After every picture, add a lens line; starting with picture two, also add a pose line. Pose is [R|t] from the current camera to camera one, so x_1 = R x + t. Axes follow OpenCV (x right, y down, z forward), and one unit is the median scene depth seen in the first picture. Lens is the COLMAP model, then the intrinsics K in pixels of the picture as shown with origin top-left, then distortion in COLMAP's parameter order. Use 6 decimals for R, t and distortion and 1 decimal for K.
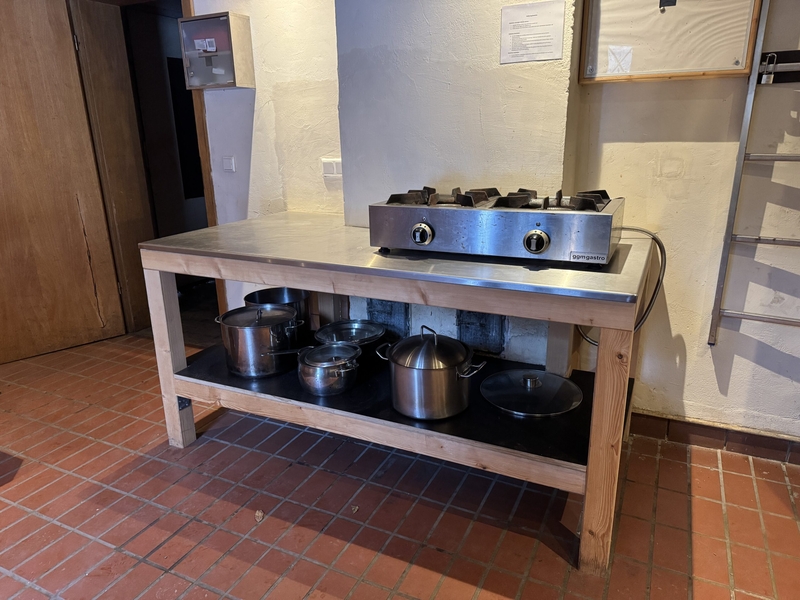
lens RADIAL K [[570.0, 0, 400.0], [0, 570.0, 300.0], [0, 0, 1]] dist [0.020709, -0.001483]
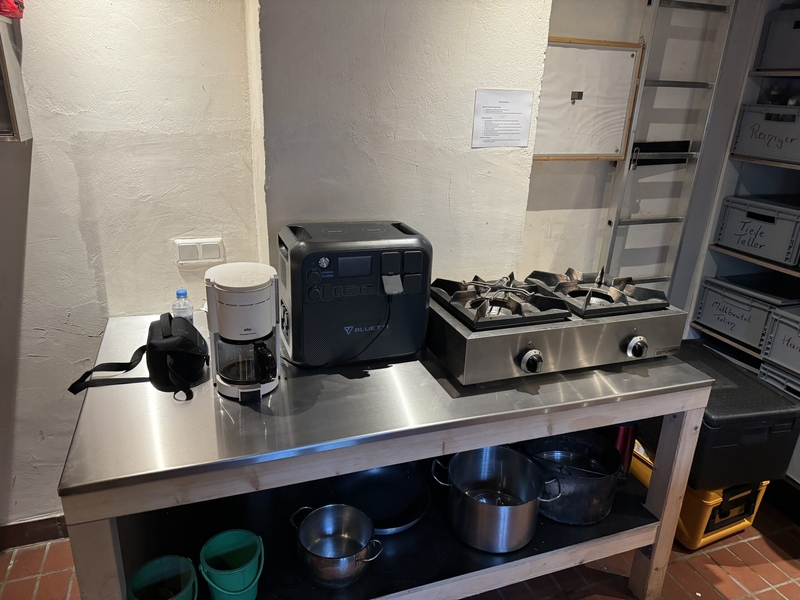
lens RADIAL K [[555.7, 0, 400.0], [0, 555.7, 300.0], [0, 0, 1]] dist [0.136714, -0.204203]
pose [[0.702424, -0.204322, 0.681801, -0.586532], [0.156338, 0.978808, 0.132263, -0.305445], [-0.694376, 0.013687, 0.719482, 0.415423]]
